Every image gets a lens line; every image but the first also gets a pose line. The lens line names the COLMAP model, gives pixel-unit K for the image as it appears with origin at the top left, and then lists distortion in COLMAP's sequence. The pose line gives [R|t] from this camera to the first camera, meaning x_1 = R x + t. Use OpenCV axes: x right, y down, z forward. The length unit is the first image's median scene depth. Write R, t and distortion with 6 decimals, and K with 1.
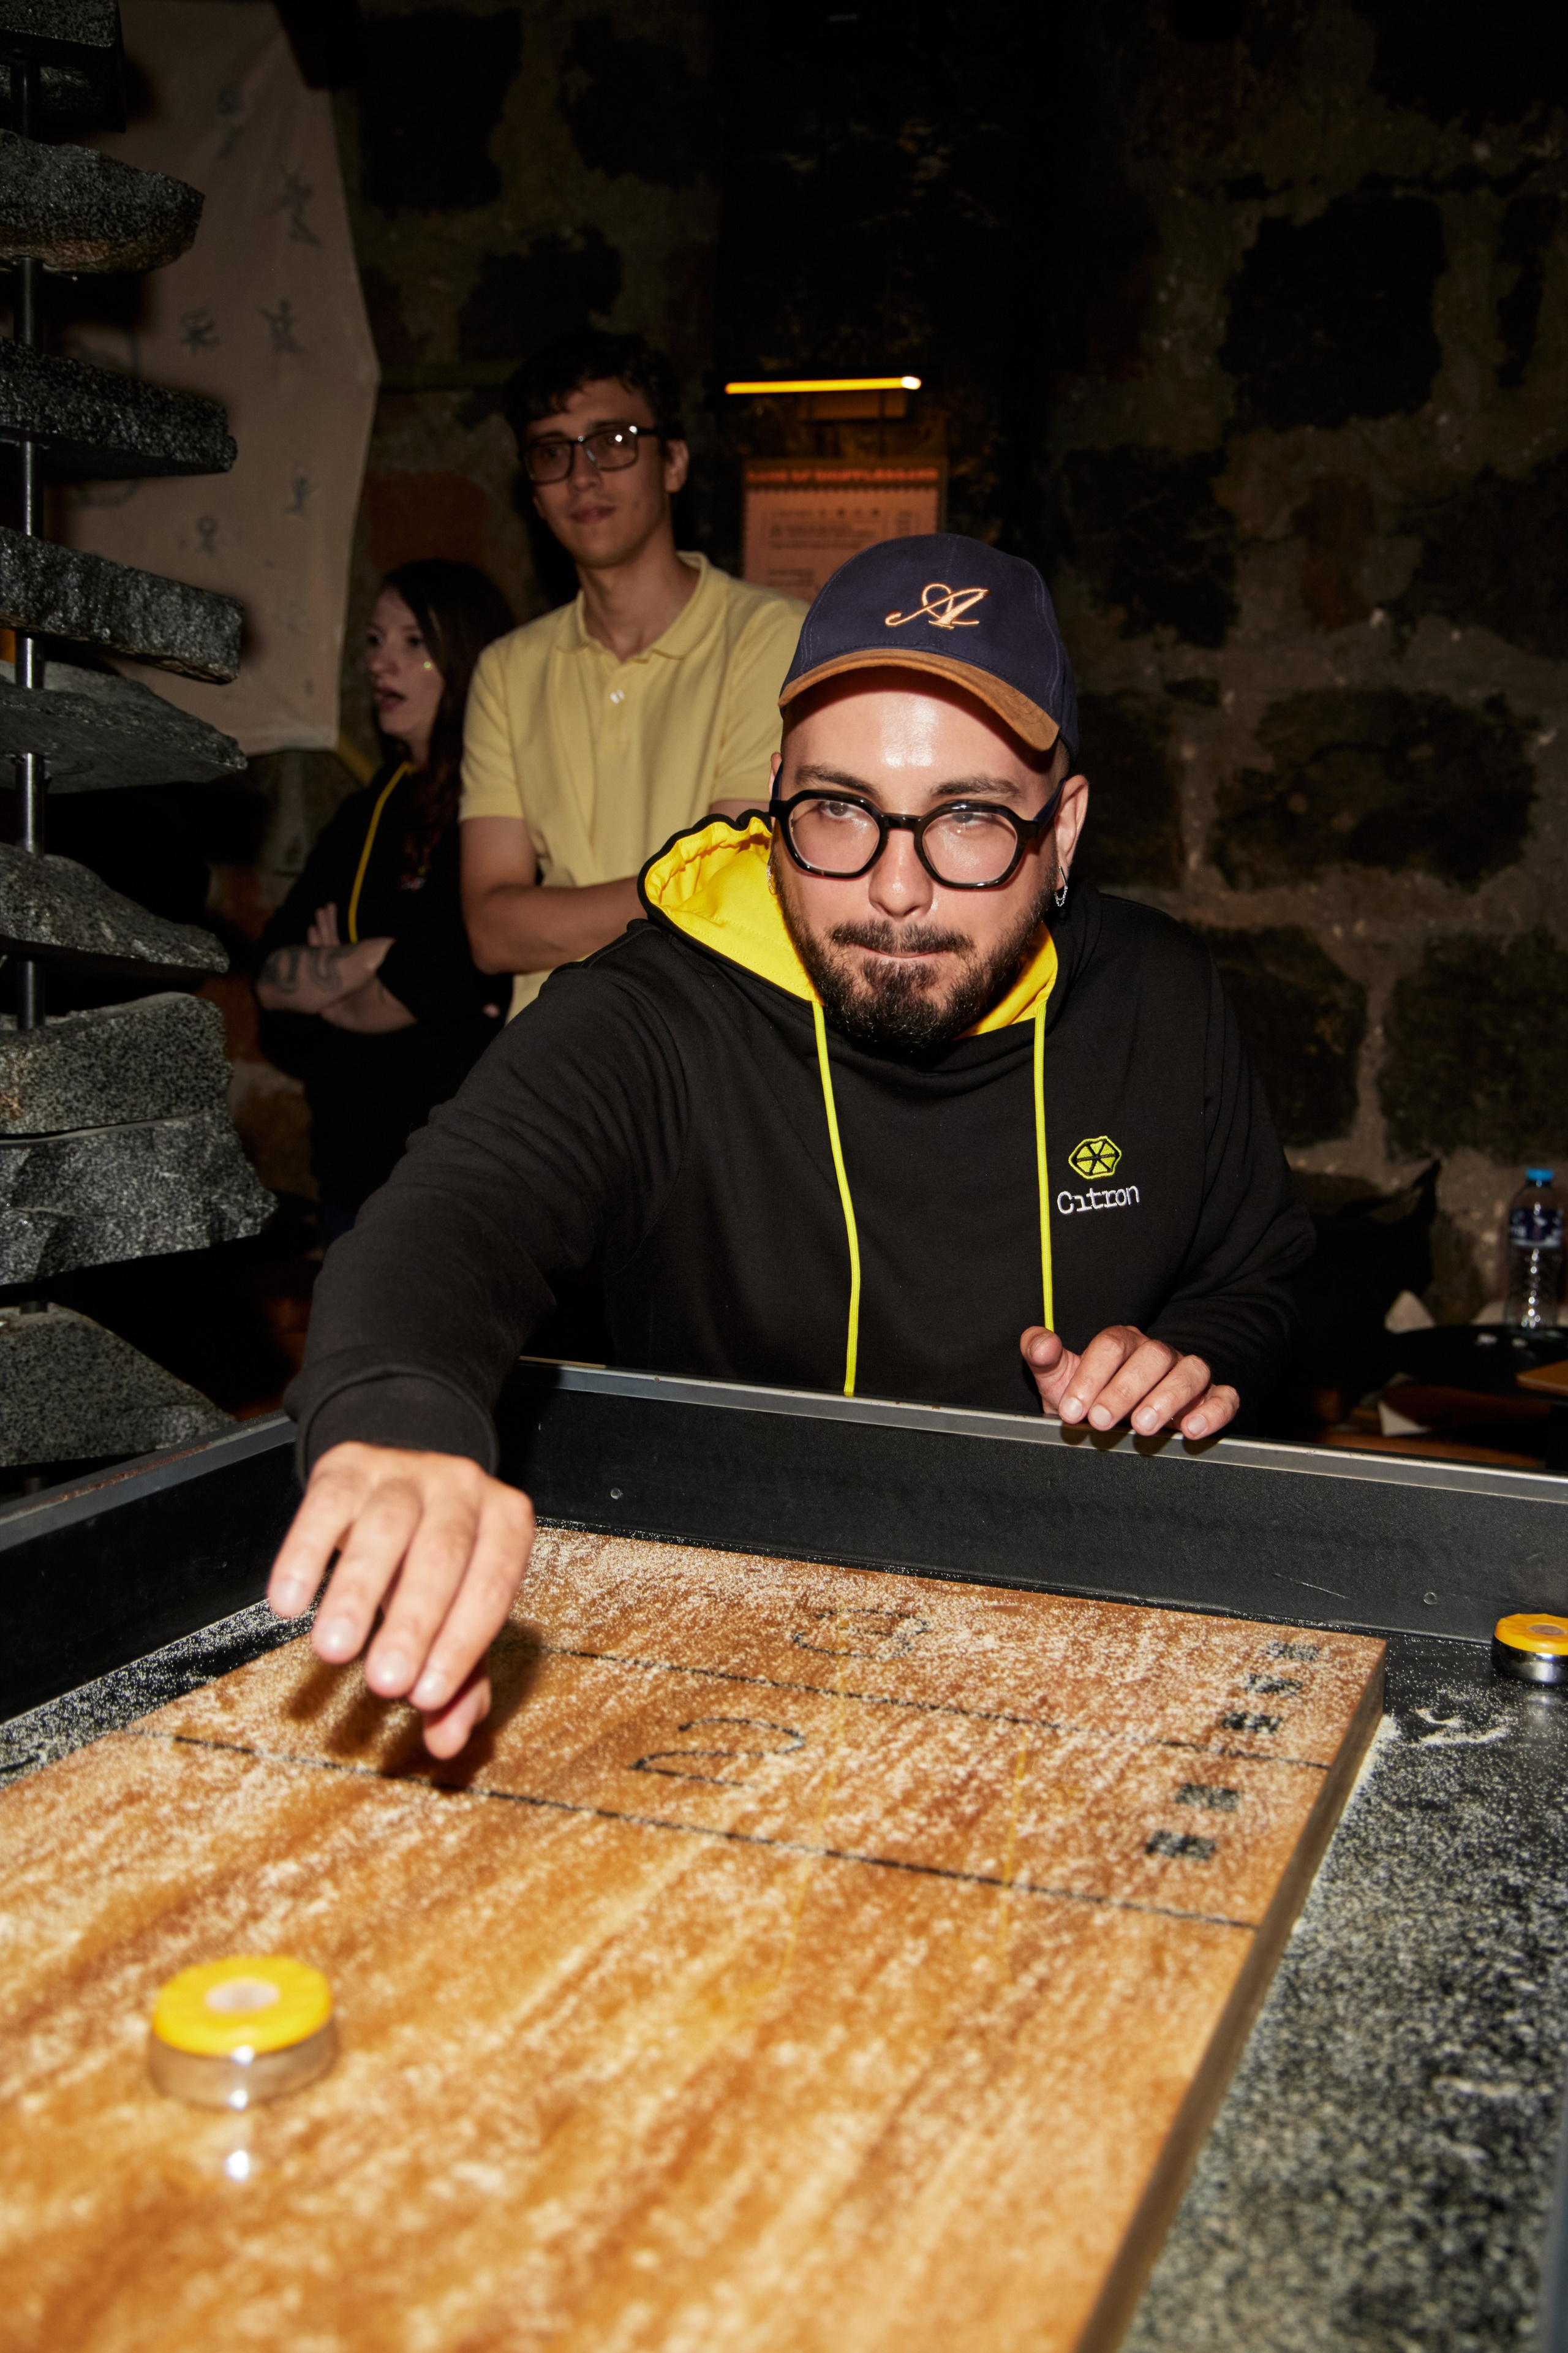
lens RADIAL K [[2406.3, 0, 818.7], [0, 2406.3, 1164.1], [0, 0, 1]] dist [-0.009892, 0.132979]
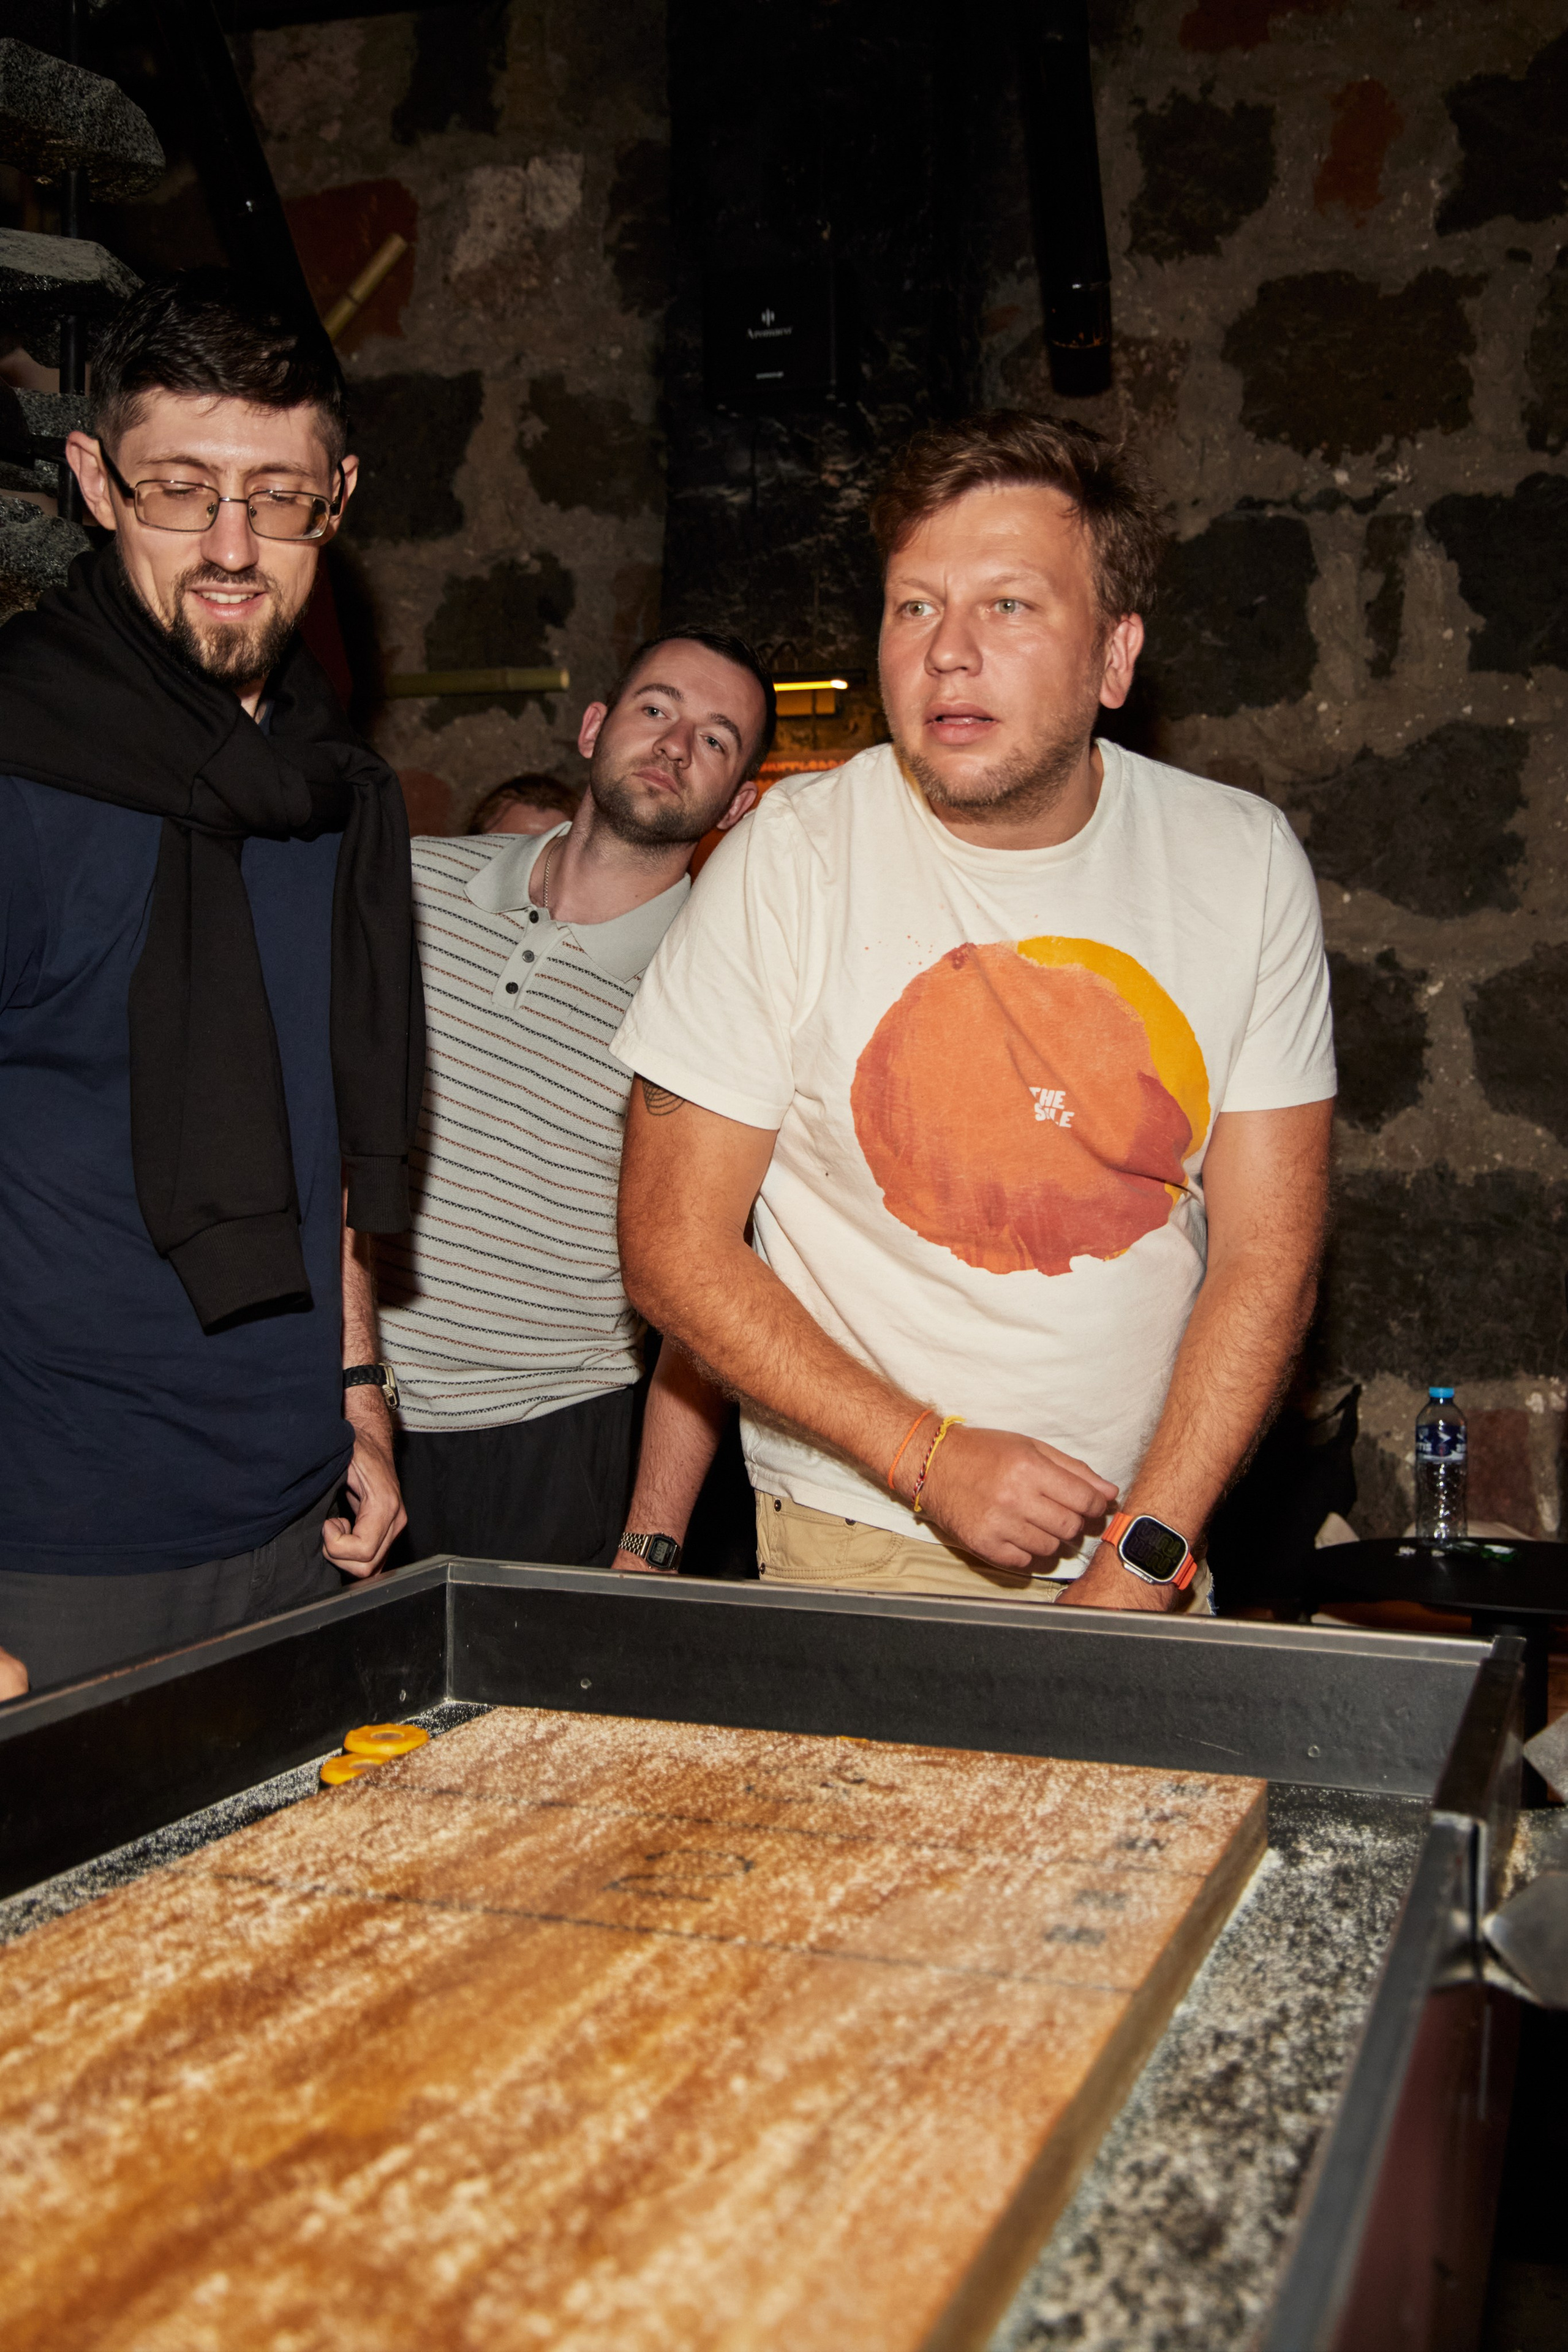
lens RADIAL K [[2387.5, 0, 792.5], [0, 2387.5, 1071.5], [0, 0, 1]] dist [0.003875, 0.143498]
pose [[0.999705, -0.022428, 0.009350, 0.008442], [0.023547, 0.989160, -0.144942, 0.024500], [-0.005998, 0.145120, 0.989396, -0.157122]]
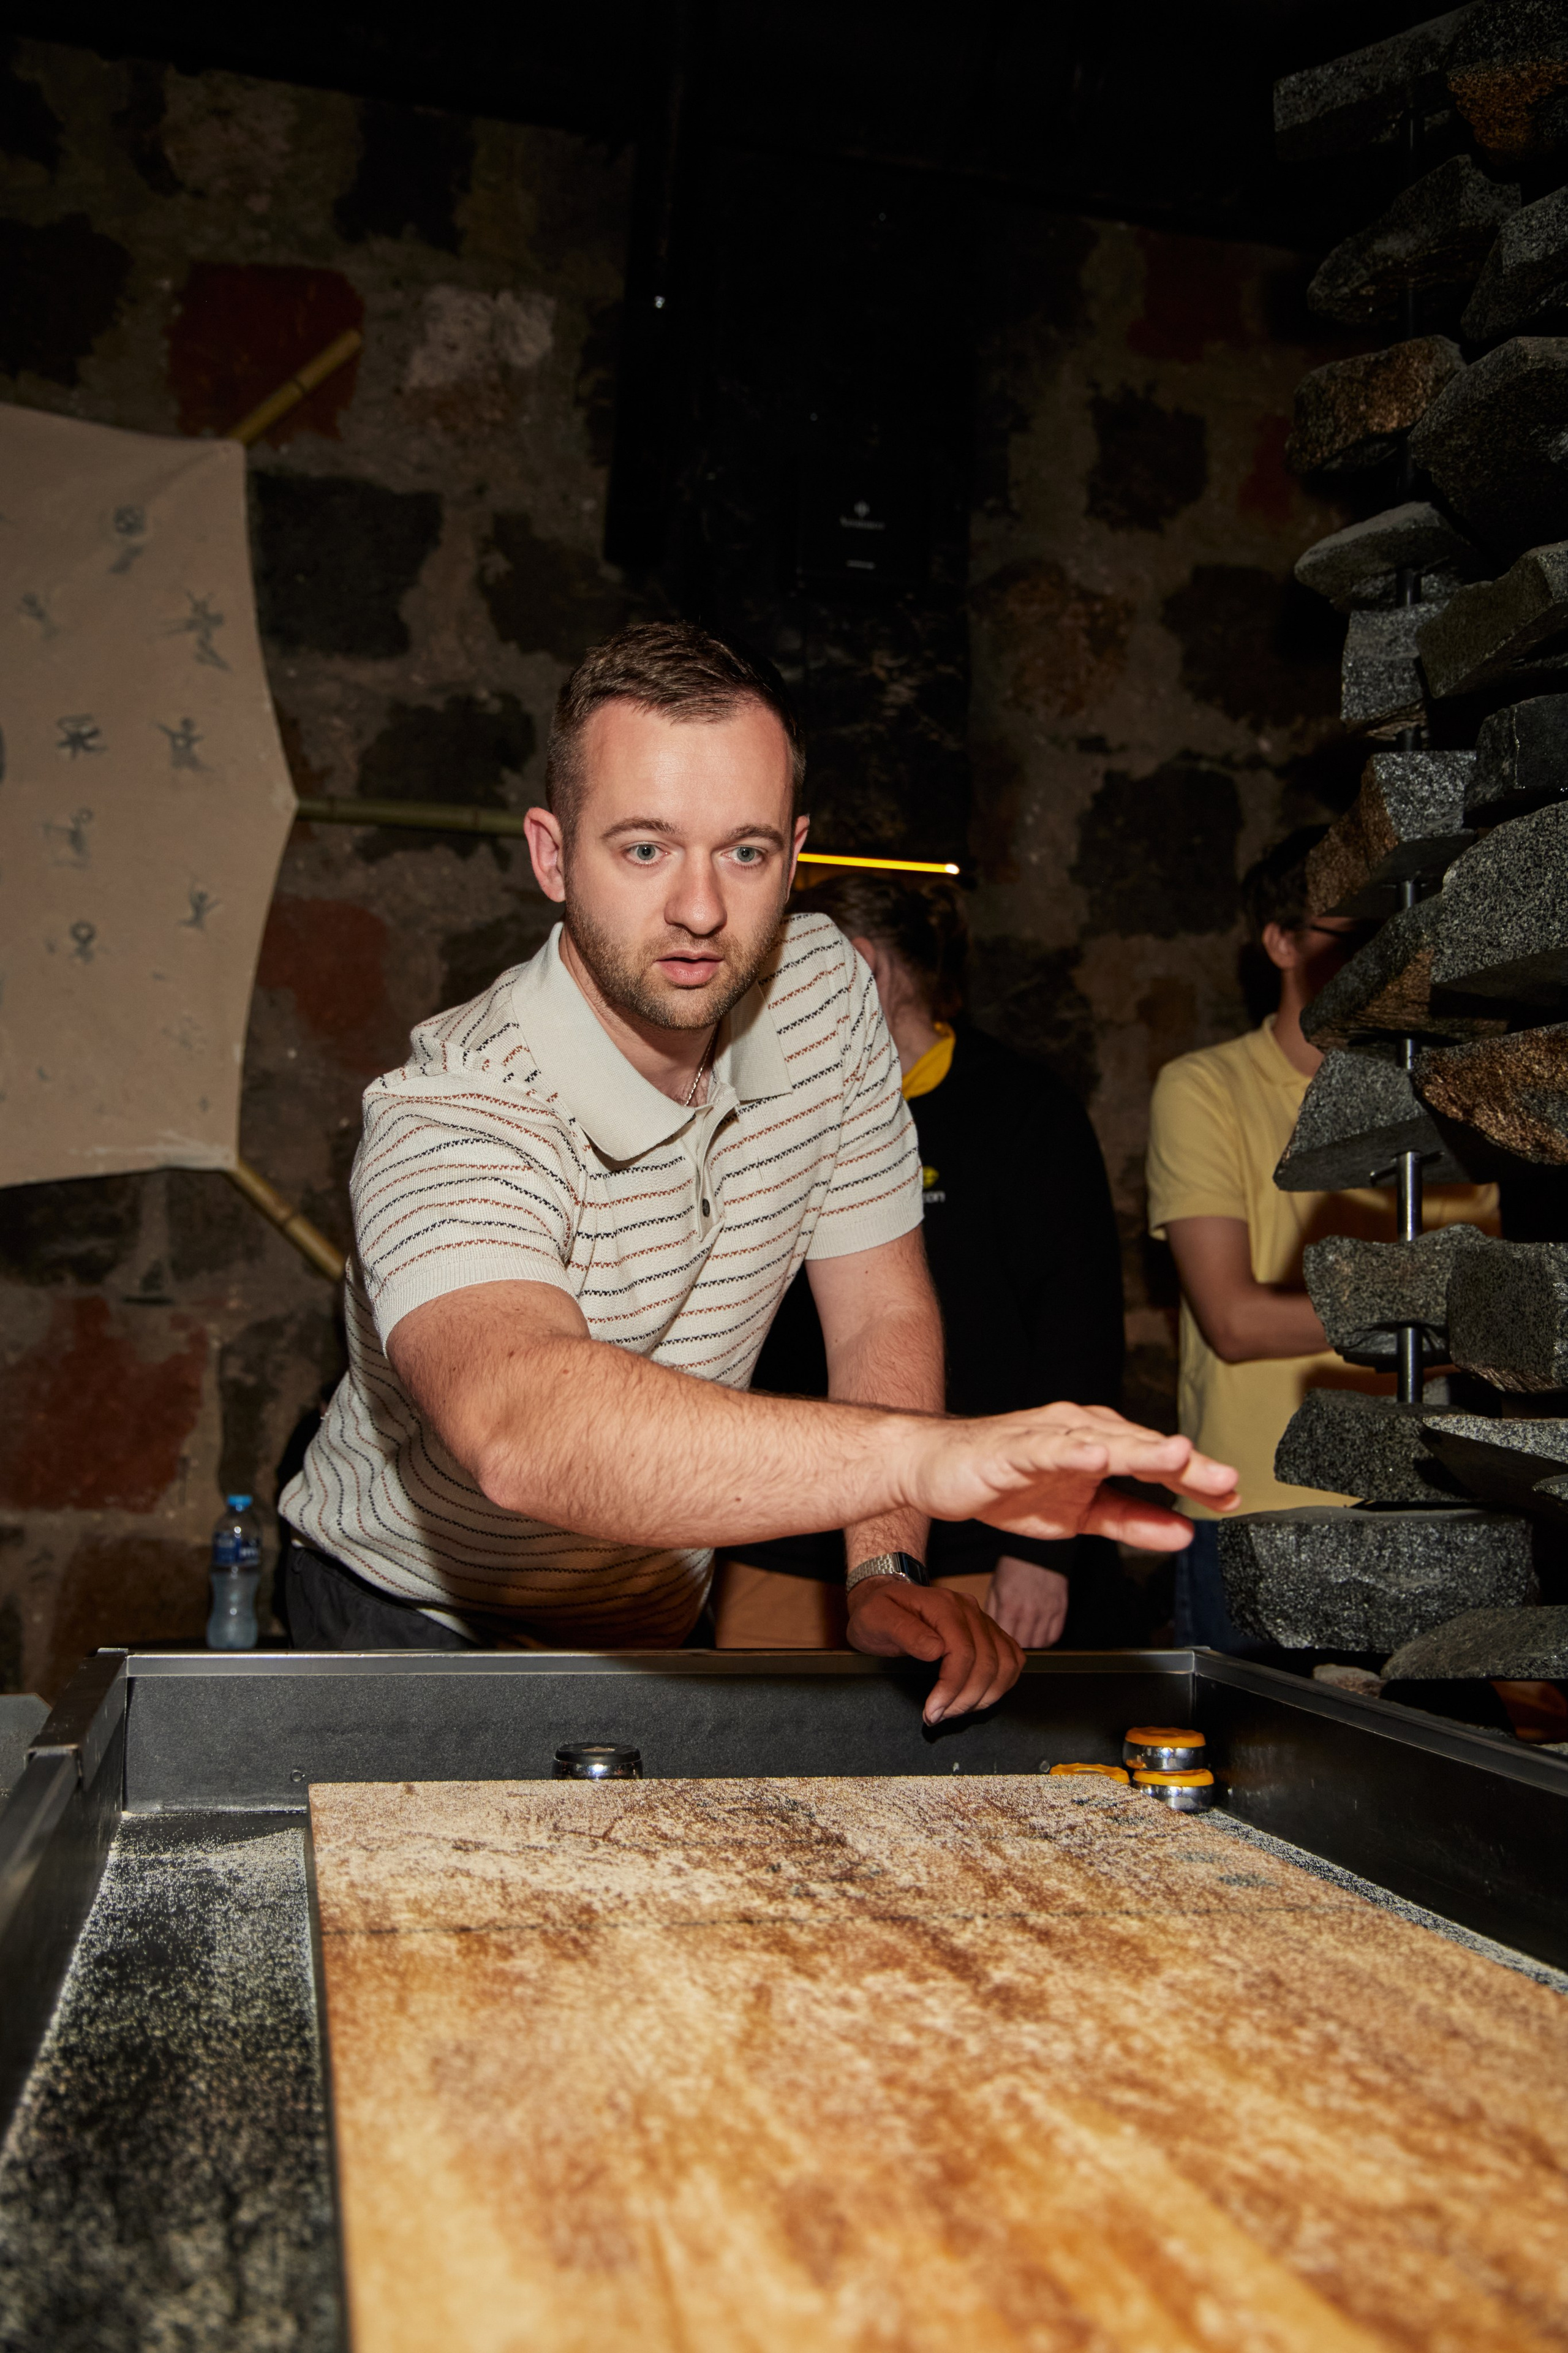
lens RADIAL K [[2421.3, 0, 750.9], [0, 2421.3, 1176.6], [0, 0, 1]] dist [0.006284, 0.140511]
pose [[0.845916, 0.034089, 0.532225, -1.815812], [0.071416, 0.981726, -0.176388, 0.048532], [-0.528513, 0.187219, 0.828024, 0.327392]]
